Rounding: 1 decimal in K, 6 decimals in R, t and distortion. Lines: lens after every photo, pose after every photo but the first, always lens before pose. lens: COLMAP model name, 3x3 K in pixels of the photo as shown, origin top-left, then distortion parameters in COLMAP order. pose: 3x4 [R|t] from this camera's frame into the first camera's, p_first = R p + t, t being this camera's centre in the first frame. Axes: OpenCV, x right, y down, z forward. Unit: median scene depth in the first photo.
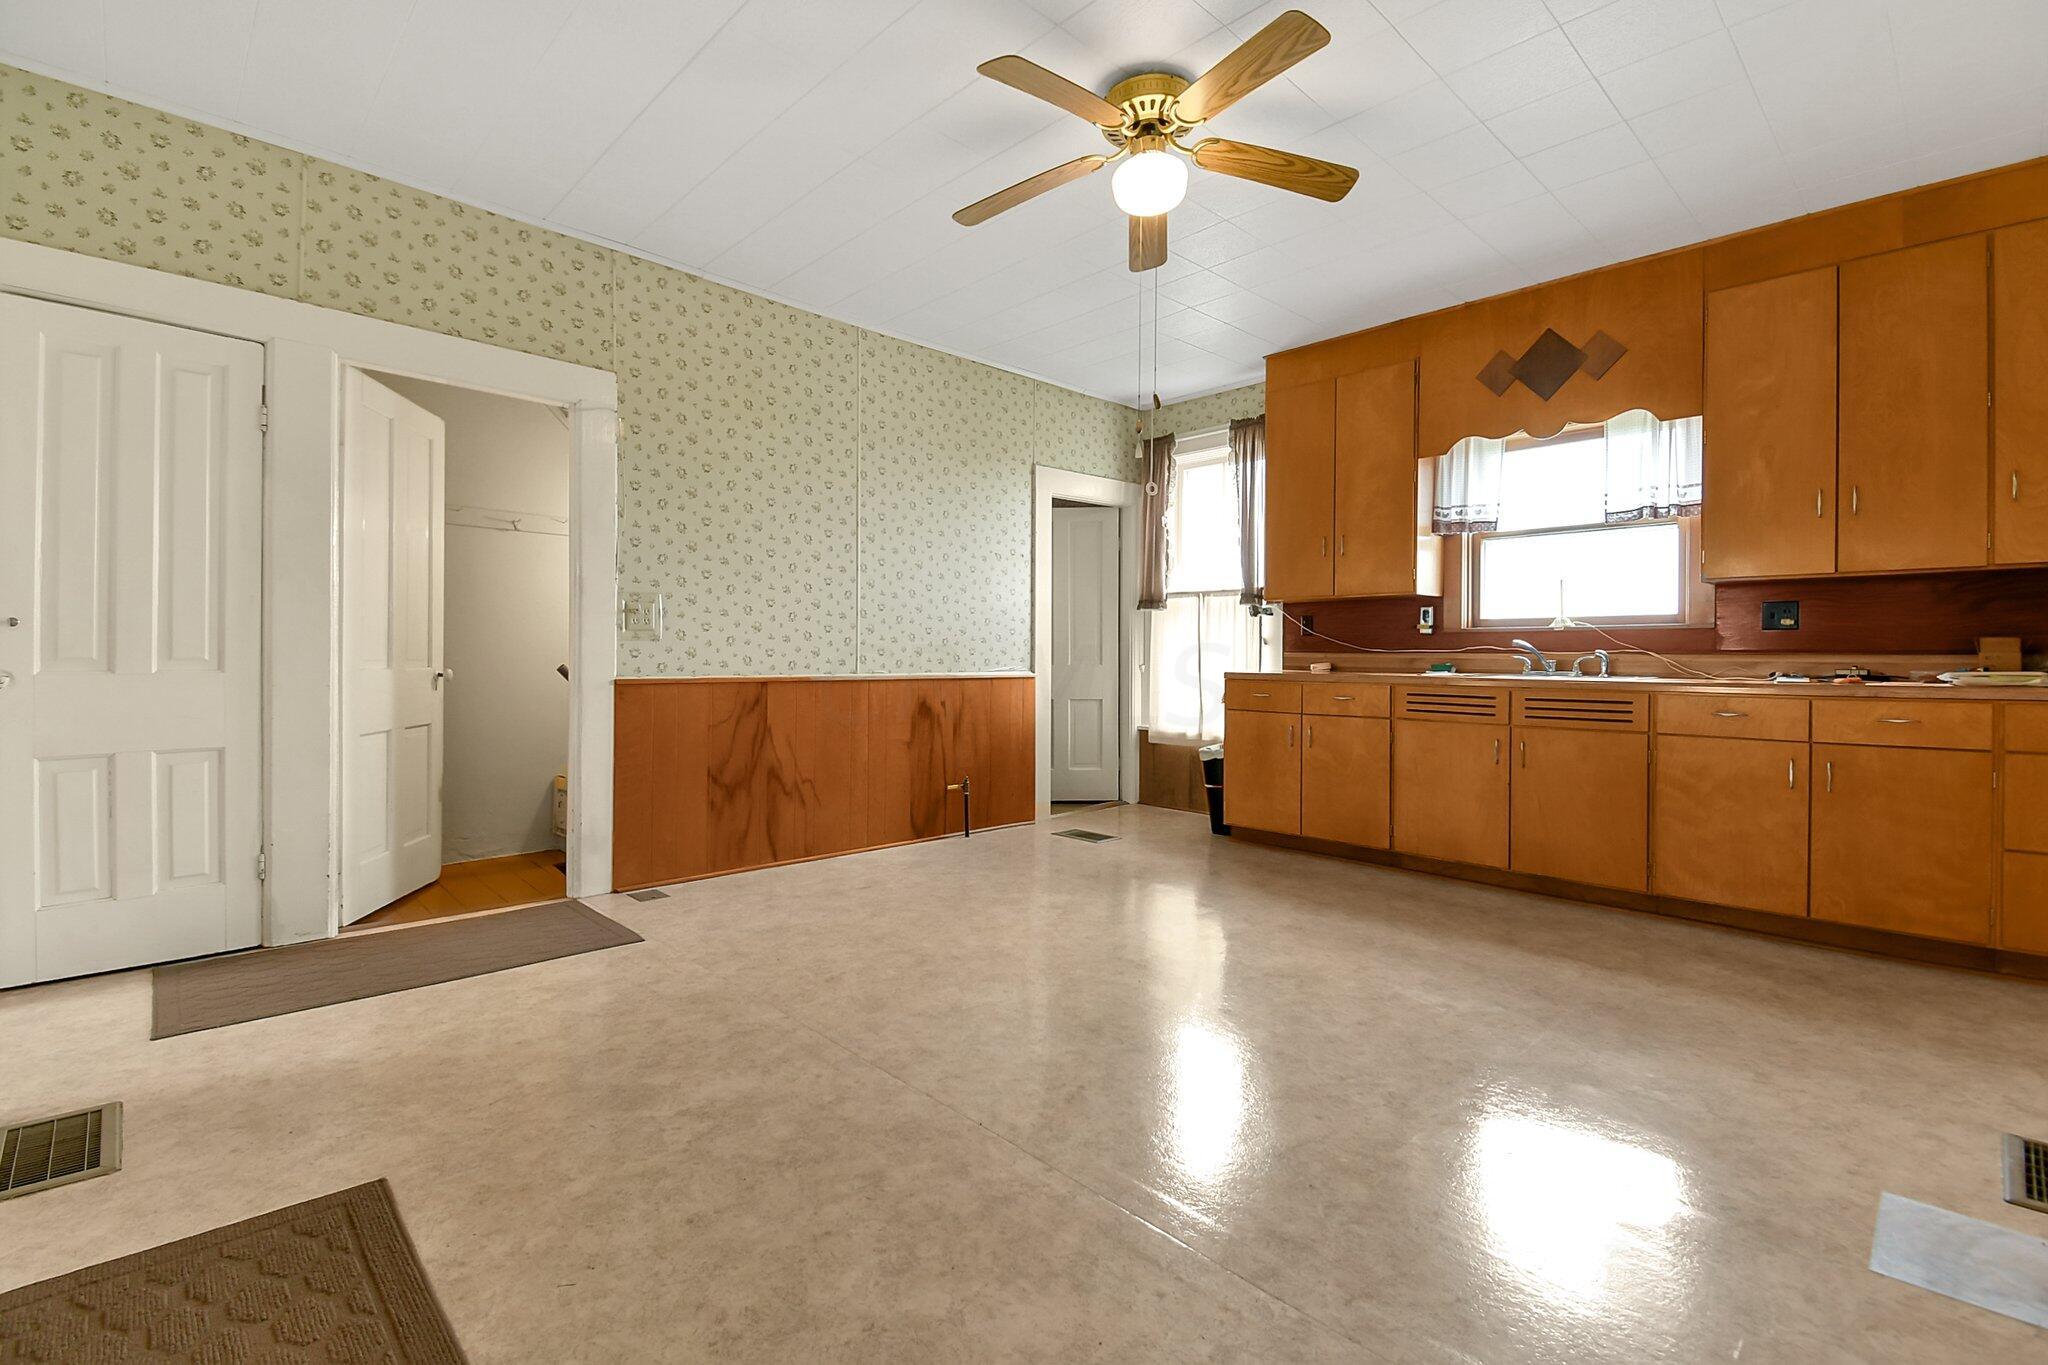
lens RADIAL K [[896.1, 0, 1027.4], [0, 896.1, 657.0], [0, 0, 1]] dist [0.040468, -0.015761]
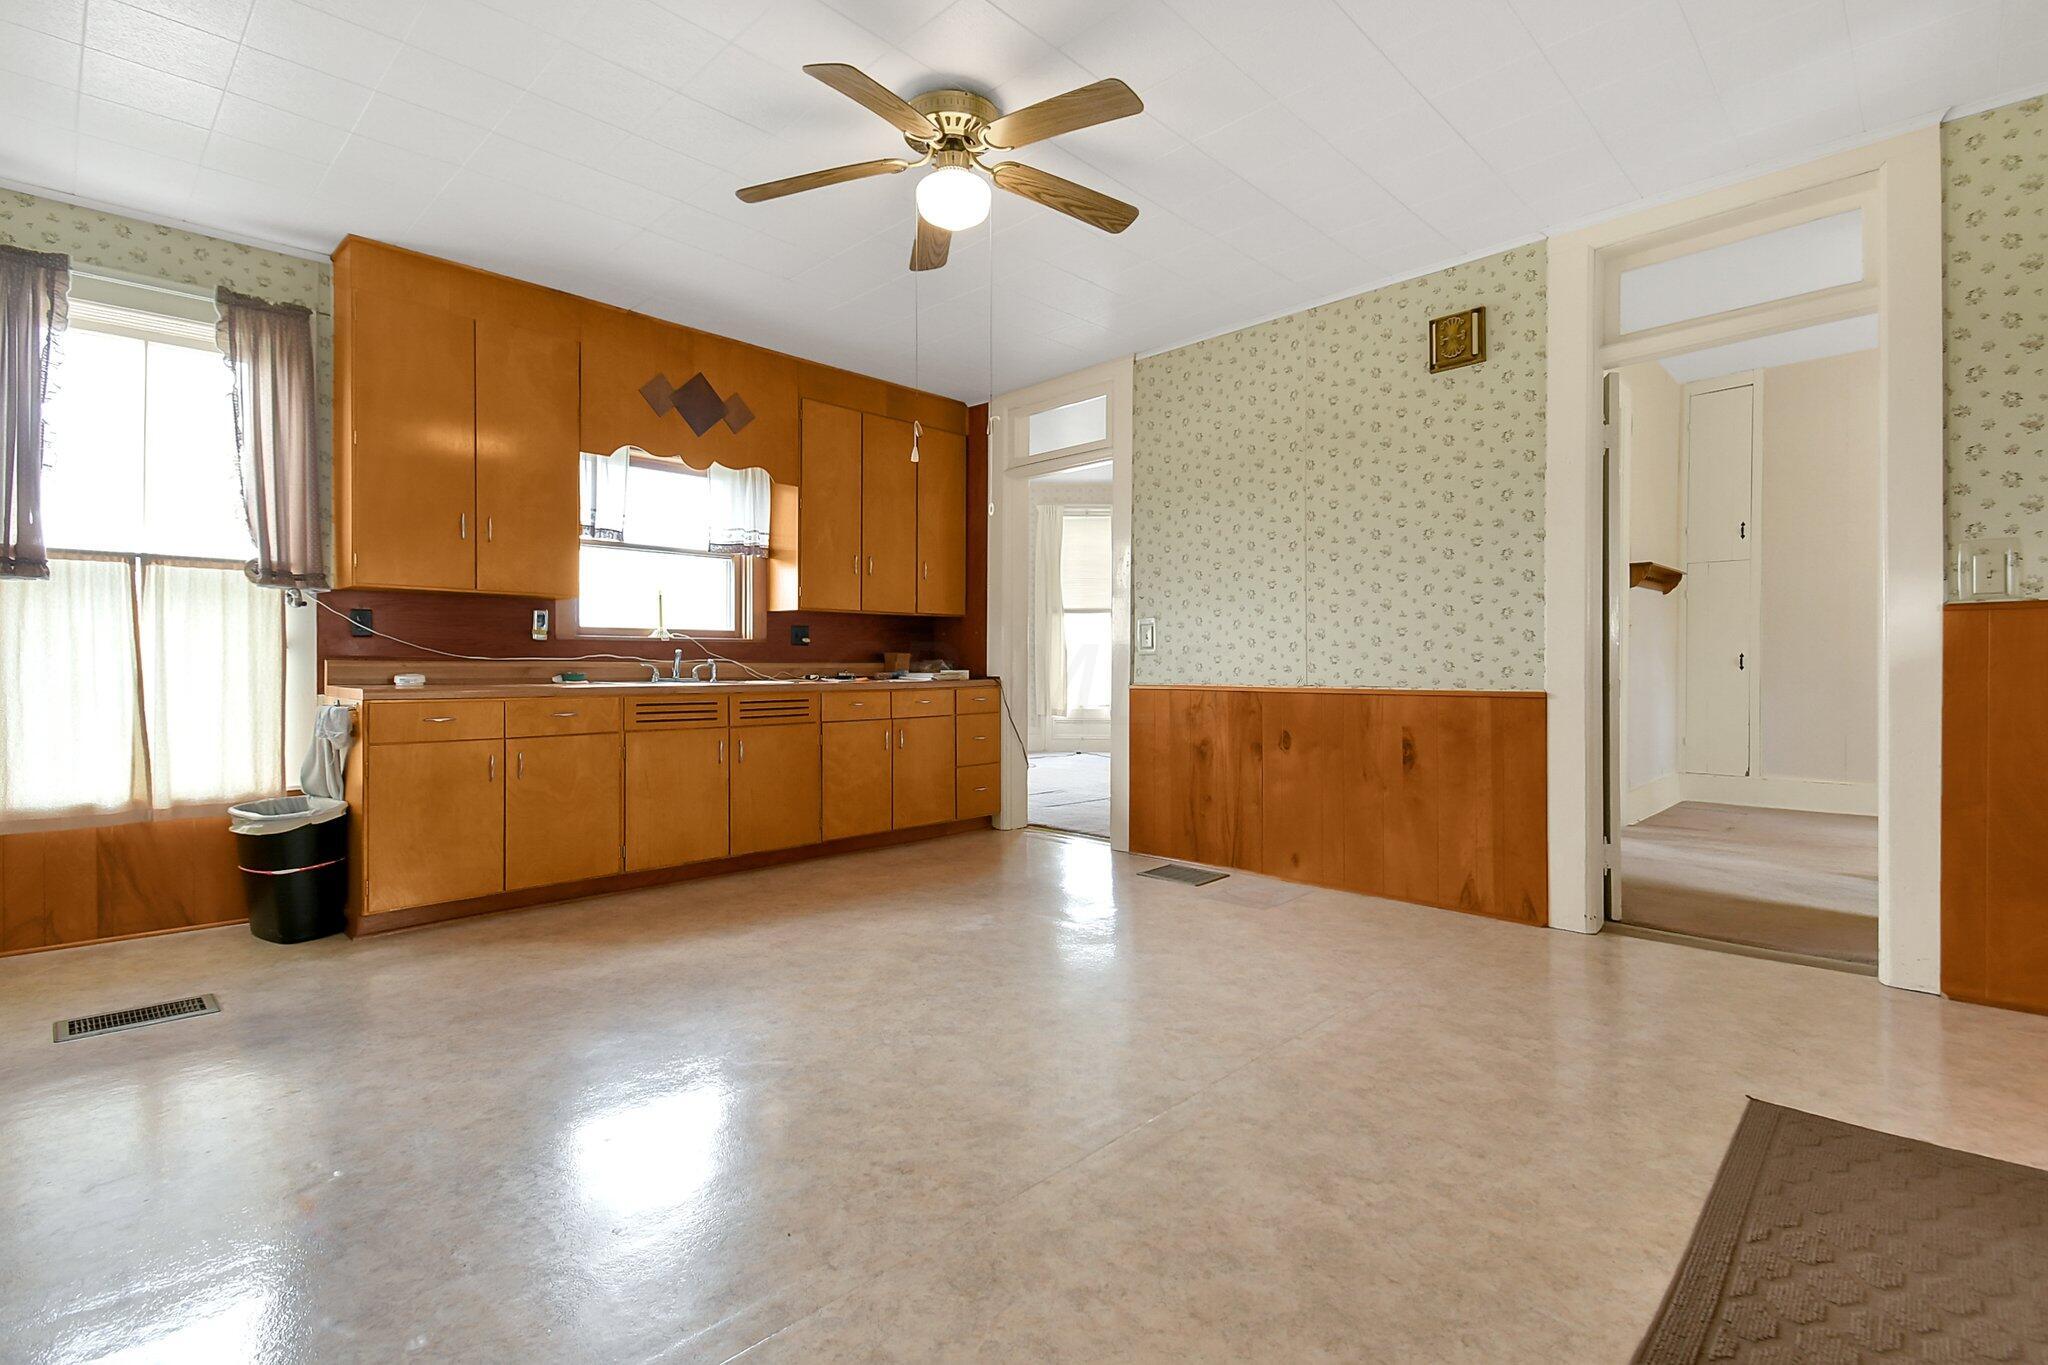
lens RADIAL K [[959.3, 0, 1025.2], [0, 959.3, 647.1], [0, 0, 1]] dist [0.004154, 0.000209]
pose [[-0.032167, 0.015642, 0.999360, -0.742621], [0.004848, 0.999868, -0.015493, -0.002248], [-0.999471, 0.004347, -0.032238, 0.761631]]
